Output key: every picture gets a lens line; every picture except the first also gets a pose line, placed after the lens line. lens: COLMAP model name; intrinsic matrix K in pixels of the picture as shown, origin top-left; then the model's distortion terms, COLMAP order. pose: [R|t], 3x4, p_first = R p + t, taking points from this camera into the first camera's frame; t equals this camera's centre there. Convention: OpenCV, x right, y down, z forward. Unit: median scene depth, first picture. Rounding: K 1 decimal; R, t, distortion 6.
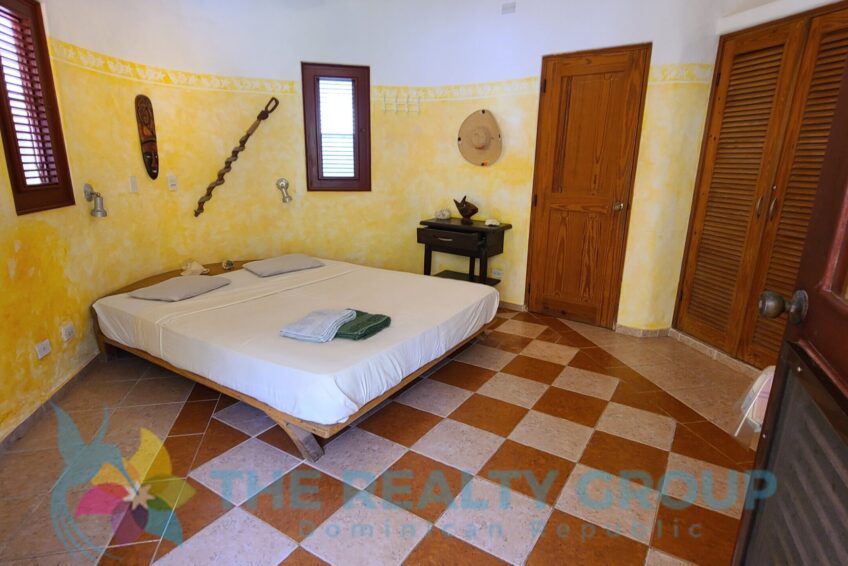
lens RADIAL K [[466.9, 0, 418.6], [0, 466.9, 286.1], [0, 0, 1]] dist [-0.003374, 0.001282]
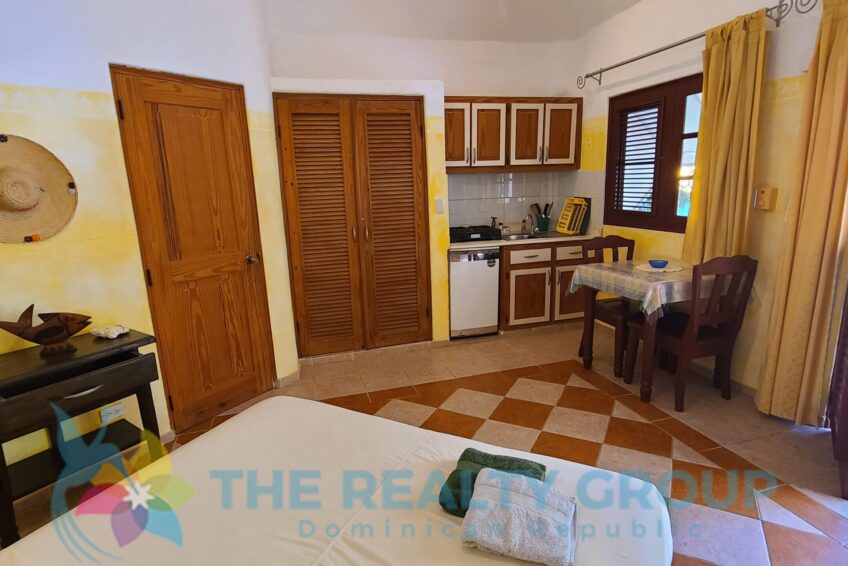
lens RADIAL K [[466.9, 0, 418.6], [0, 466.9, 286.1], [0, 0, 1]] dist [-0.003374, 0.001282]
pose [[-0.075659, -0.235238, 0.968989, -0.431416], [0.293823, 0.923367, 0.247104, -0.225920], [-0.952861, 0.303407, -0.000743, 0.639791]]
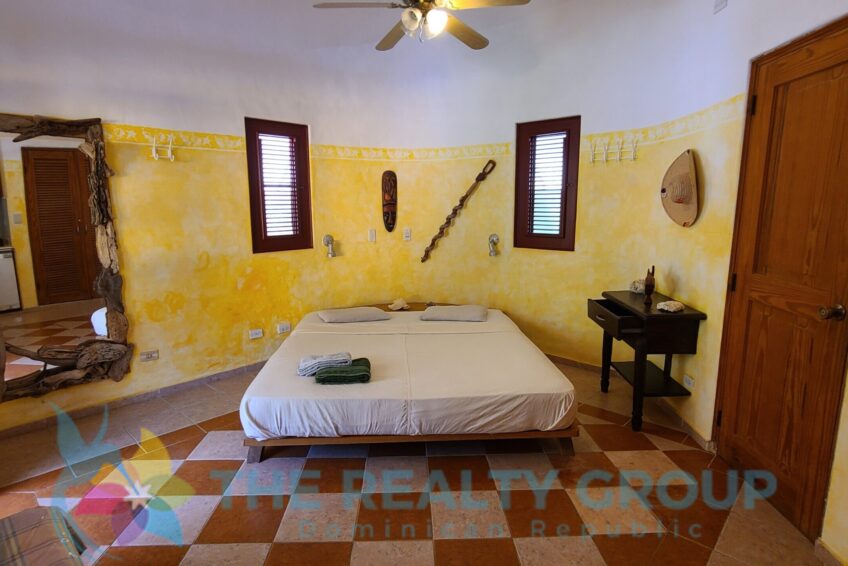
lens RADIAL K [[466.9, 0, 418.6], [0, 466.9, 286.1], [0, 0, 1]] dist [-0.003374, 0.001282]
pose [[0.569675, 0.125066, -0.812299, 0.523613], [-0.199638, 0.979810, 0.010849, -0.101488], [0.797255, 0.155985, 0.583141, 0.295421]]
